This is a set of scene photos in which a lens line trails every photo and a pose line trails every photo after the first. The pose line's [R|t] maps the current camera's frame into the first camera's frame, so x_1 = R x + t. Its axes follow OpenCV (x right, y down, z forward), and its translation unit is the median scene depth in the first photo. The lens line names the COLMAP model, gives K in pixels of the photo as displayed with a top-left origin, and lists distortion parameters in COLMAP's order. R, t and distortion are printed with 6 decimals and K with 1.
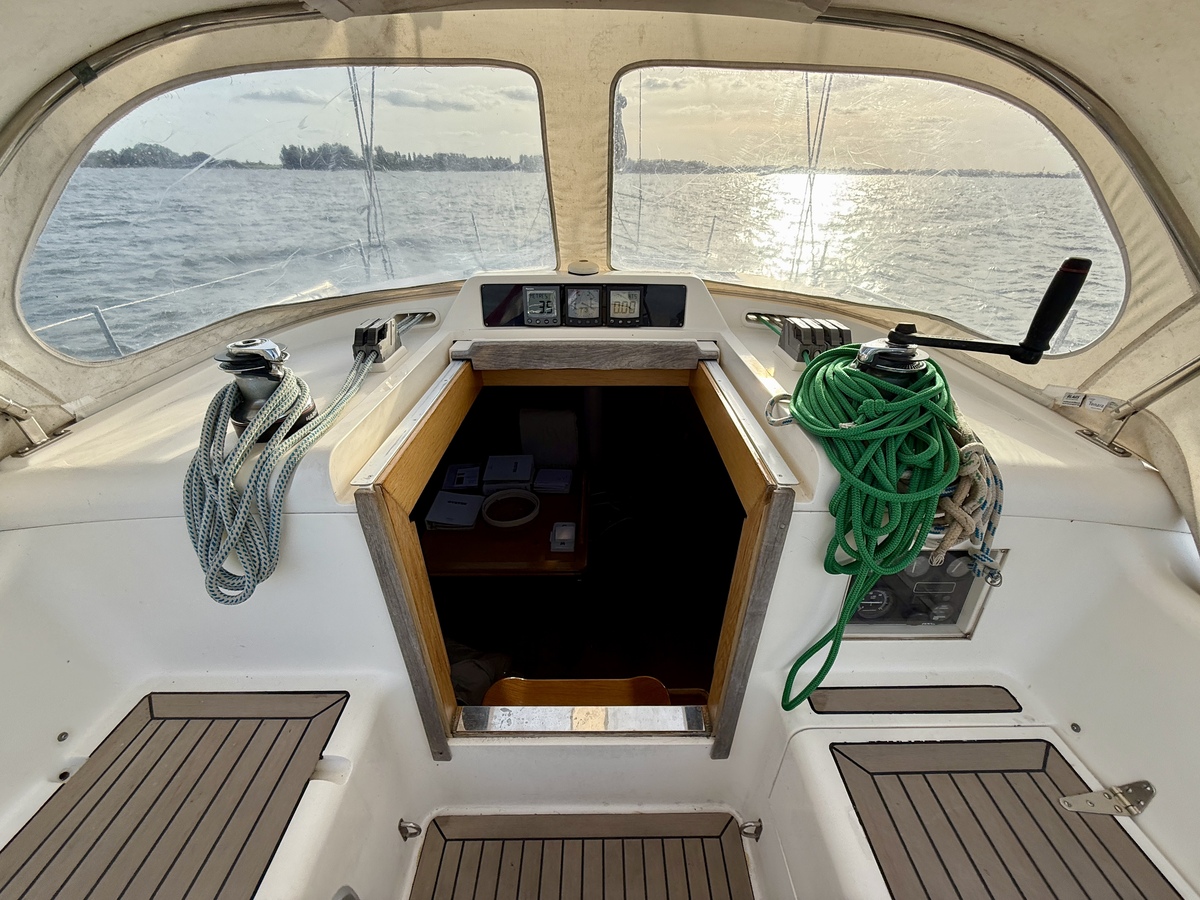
lens RADIAL K [[485.0, 0, 609.9], [0, 485.0, 452.6], [0, 0, 1]] dist [-0.000318, -0.000631]
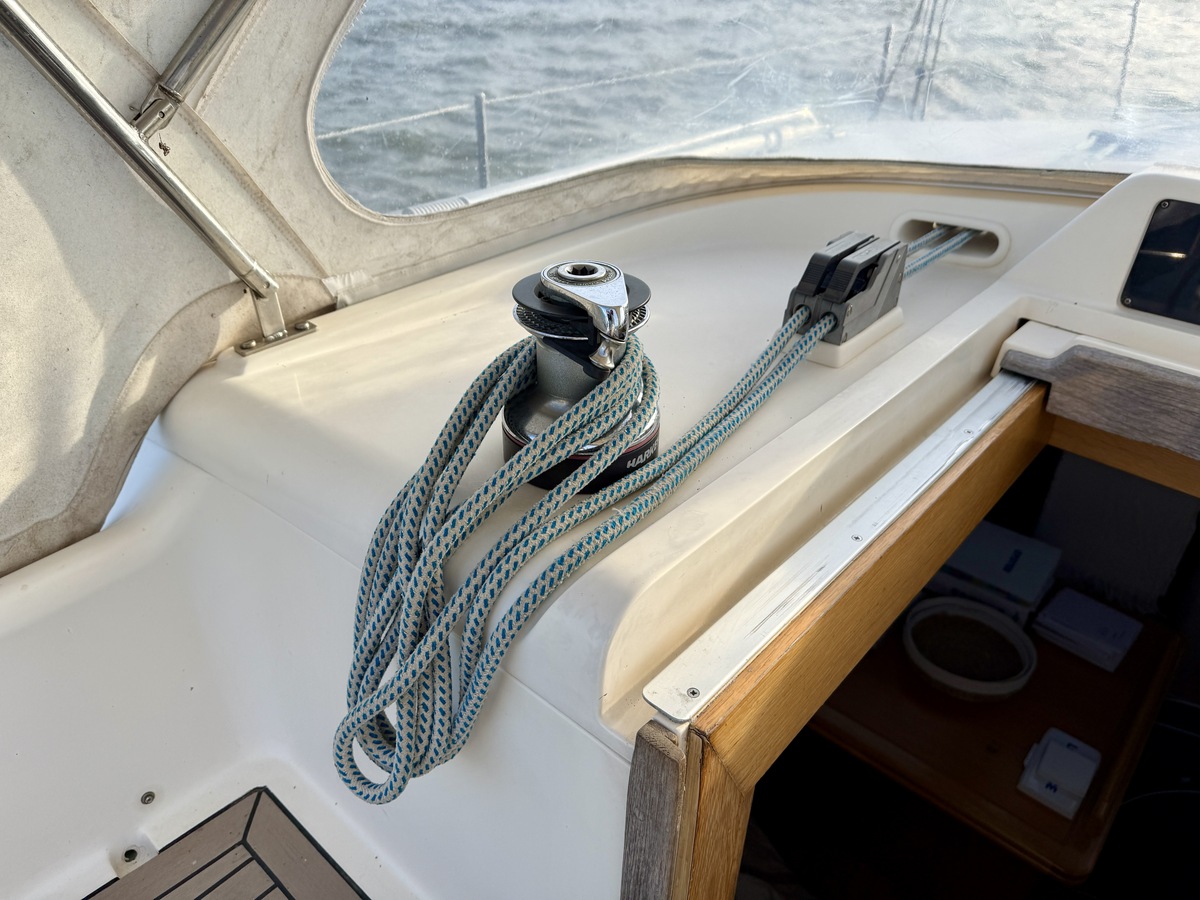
lens RADIAL K [[841.6, 0, 601.0], [0, 841.6, 449.1], [0, 0, 1]] dist [0.036042, -0.031762]
pose [[0.739211, 0.377244, -0.557902, -0.224931], [-0.346856, 0.923333, 0.164763, -0.191507], [0.577285, 0.071717, 0.813387, 0.365588]]
